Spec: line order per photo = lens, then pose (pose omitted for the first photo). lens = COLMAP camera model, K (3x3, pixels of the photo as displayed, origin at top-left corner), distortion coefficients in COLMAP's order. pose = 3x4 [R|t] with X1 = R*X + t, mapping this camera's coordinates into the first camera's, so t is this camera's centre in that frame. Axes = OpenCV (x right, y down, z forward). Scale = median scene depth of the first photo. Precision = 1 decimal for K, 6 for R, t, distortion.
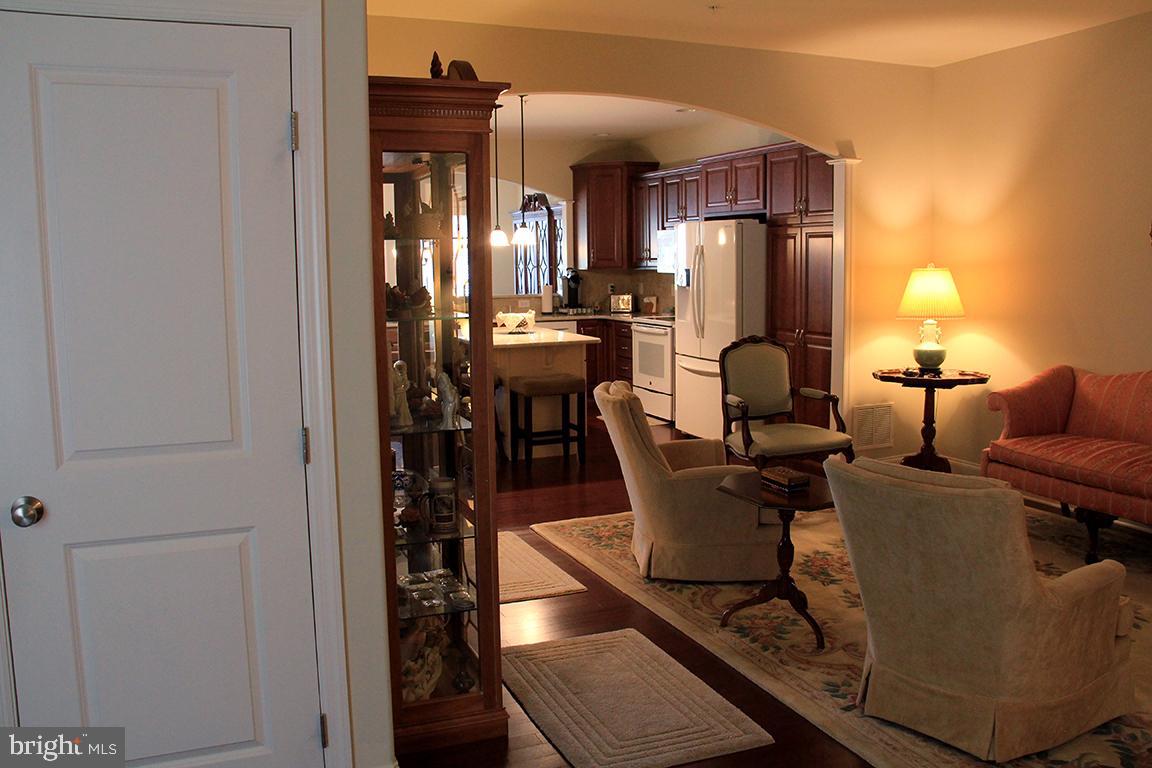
lens RADIAL K [[952.1, 0, 571.2], [0, 952.1, 383.6], [0, 0, 1]] dist [-0.183218, 0.145299]
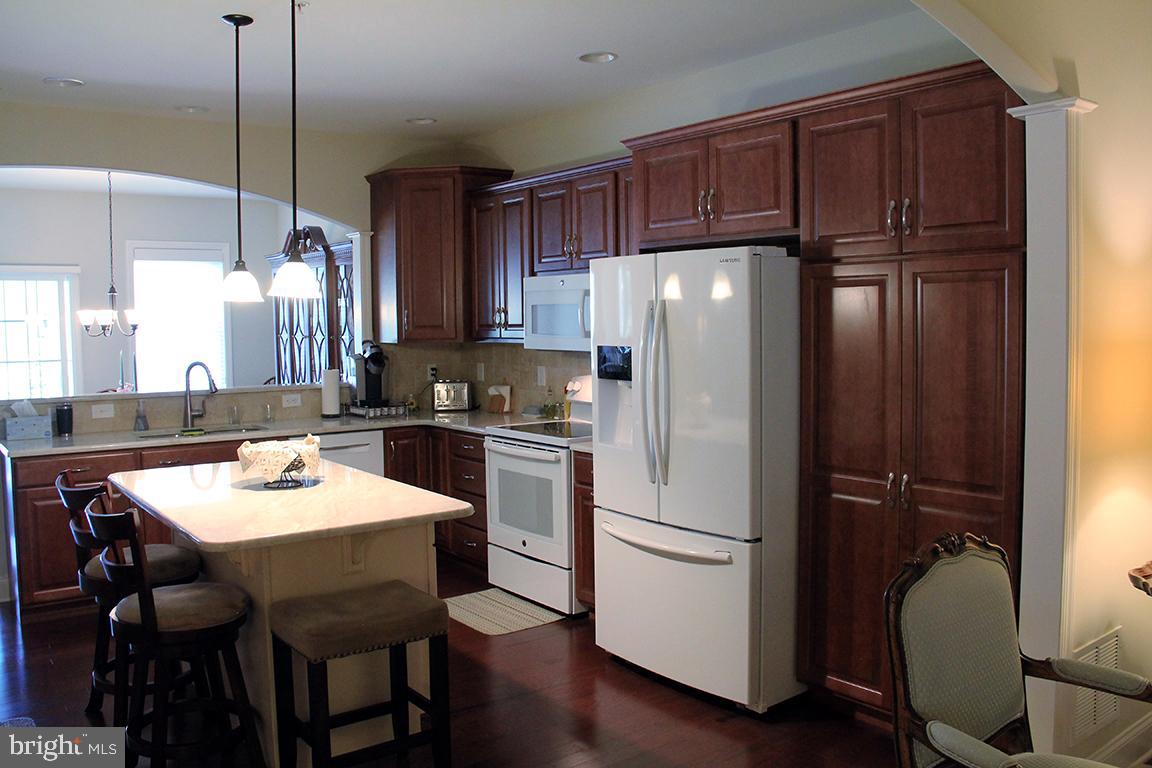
lens RADIAL K [[952.1, 0, 571.2], [0, 952.1, 383.6], [0, 0, 1]] dist [-0.183218, 0.145299]
pose [[0.969299, -0.016024, 0.245360, -0.040932], [0.032023, 0.997602, -0.061357, -0.091205], [-0.243789, 0.067330, 0.967488, 0.661678]]
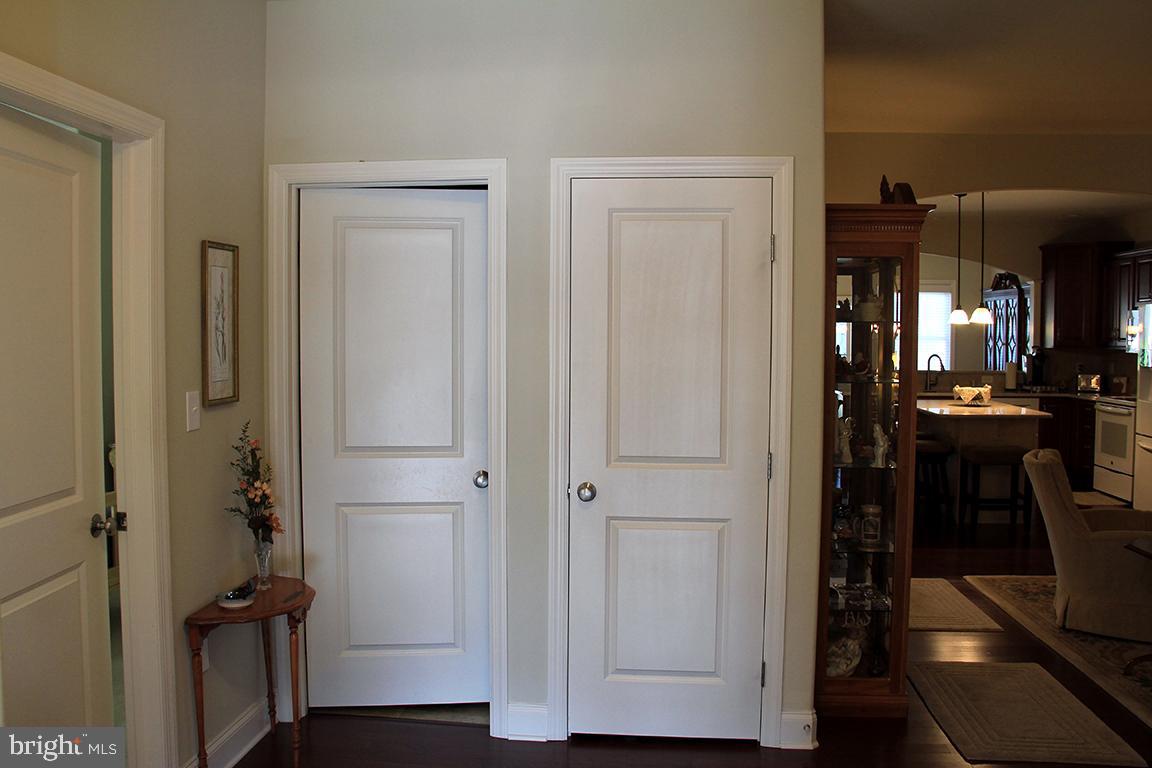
lens RADIAL K [[952.1, 0, 571.2], [0, 952.1, 383.6], [0, 0, 1]] dist [-0.183218, 0.145299]
pose [[0.878742, 0.038081, -0.475776, 0.051848], [-0.073643, 0.995693, -0.056320, 0.017843], [0.471583, 0.084528, 0.877761, -0.164708]]
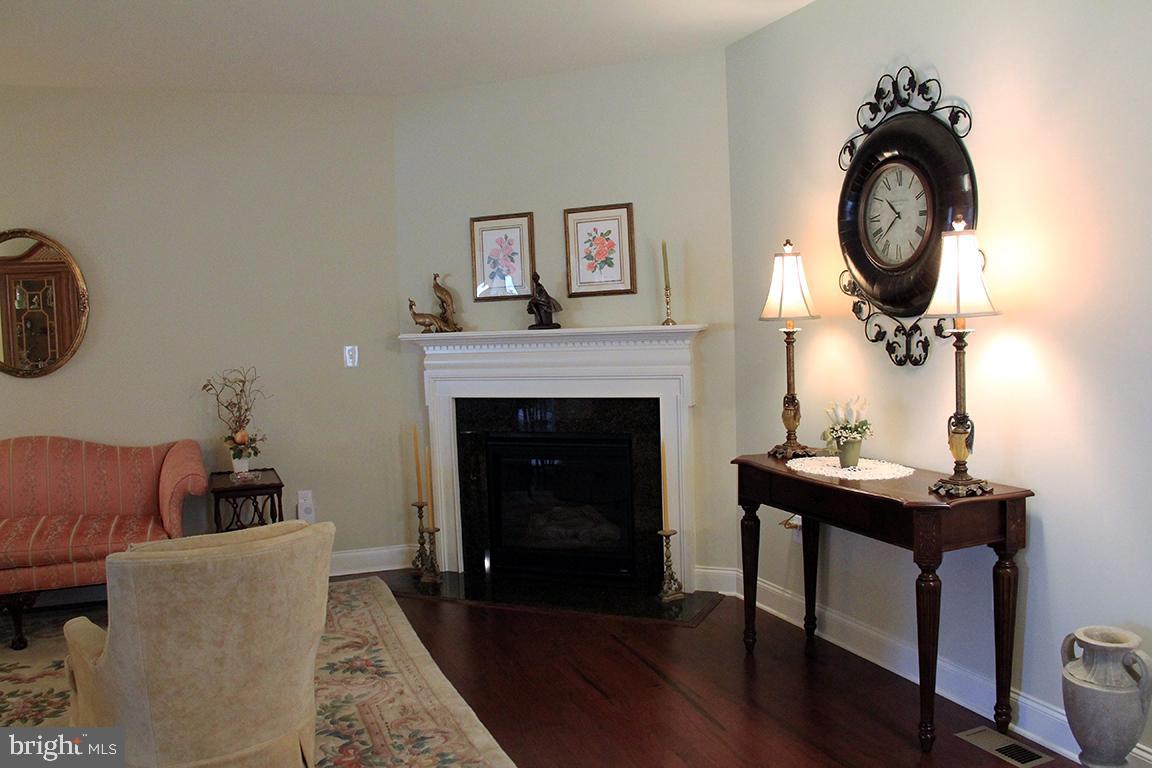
lens RADIAL K [[952.1, 0, 571.2], [0, 952.1, 383.6], [0, 0, 1]] dist [-0.183218, 0.145299]
pose [[0.040296, -0.051475, 0.997861, -0.254477], [0.157014, 0.986591, 0.044553, -0.021237], [-0.986774, 0.154883, 0.047838, 0.254476]]
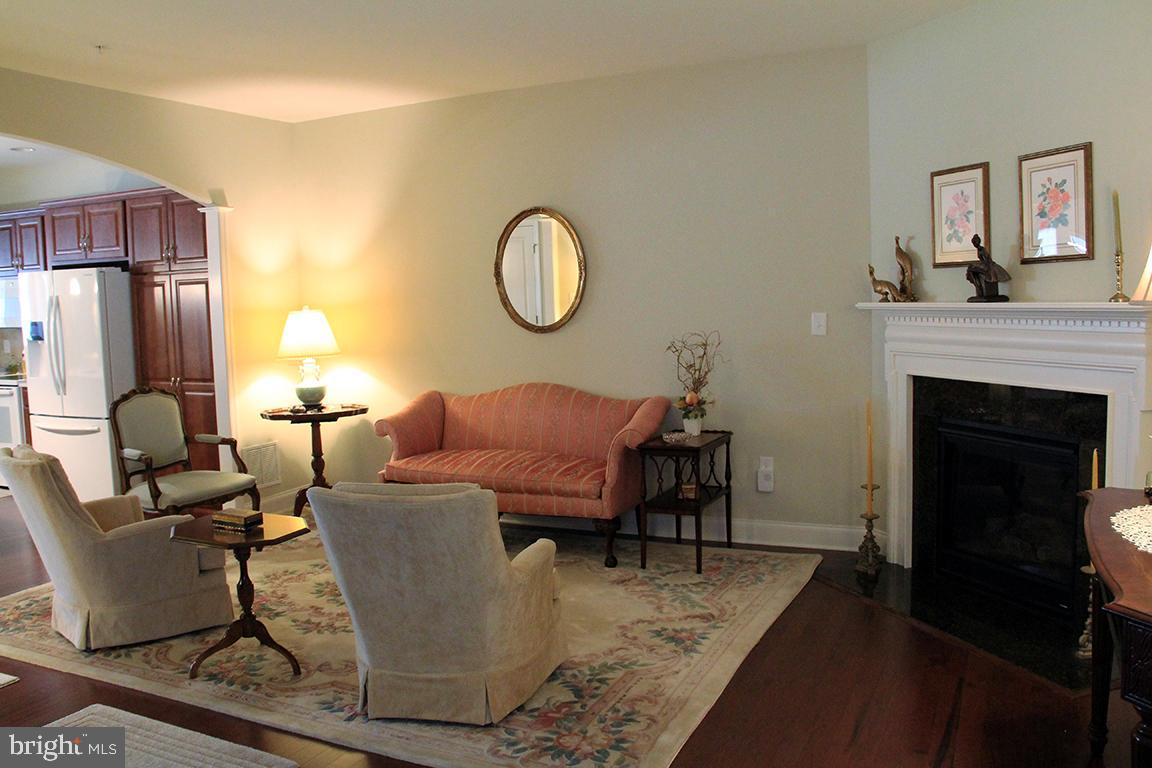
lens RADIAL K [[952.1, 0, 571.2], [0, 952.1, 383.6], [0, 0, 1]] dist [-0.183218, 0.145299]
pose [[0.750365, -0.069082, 0.657404, -0.096708], [0.101475, 0.994774, -0.011290, 0.002025], [-0.653189, 0.075181, 0.753454, -0.002933]]
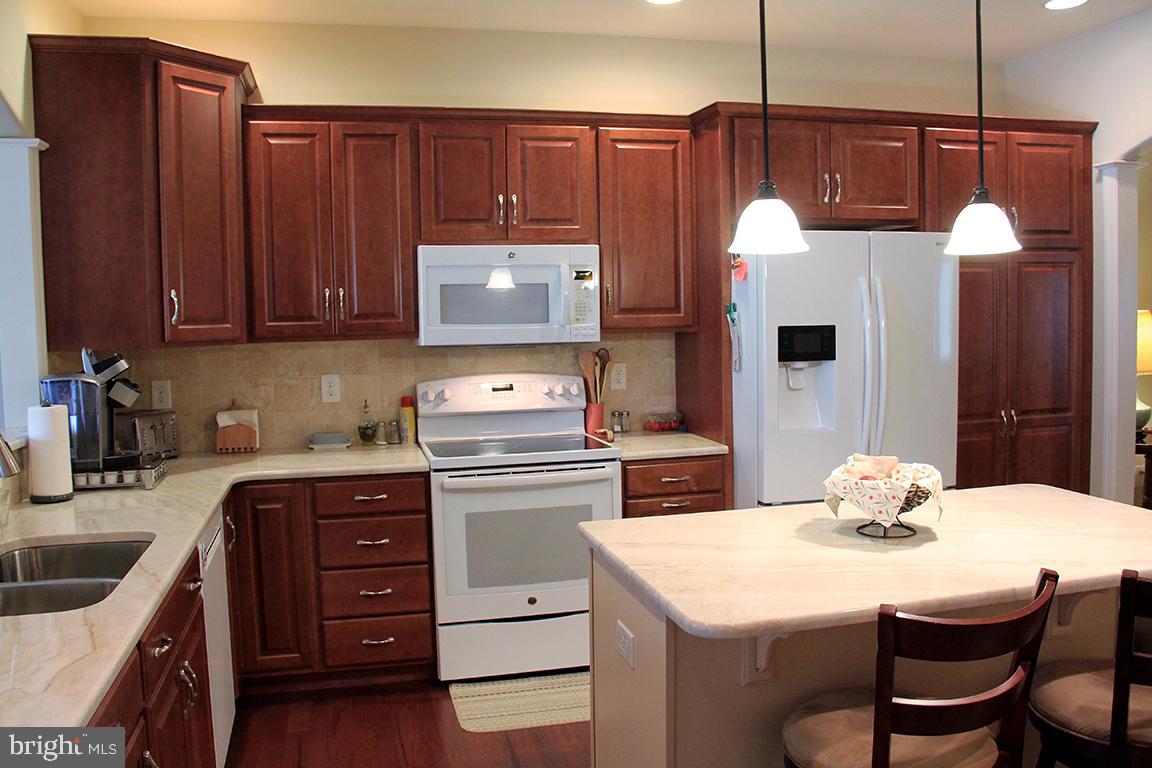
lens RADIAL K [[952.1, 0, 571.2], [0, 952.1, 383.6], [0, 0, 1]] dist [-0.183218, 0.145299]
pose [[0.154724, -0.061110, 0.986066, -0.488790], [0.148679, 0.988159, 0.037910, -0.166020], [-0.976706, 0.140742, 0.161978, 1.361752]]
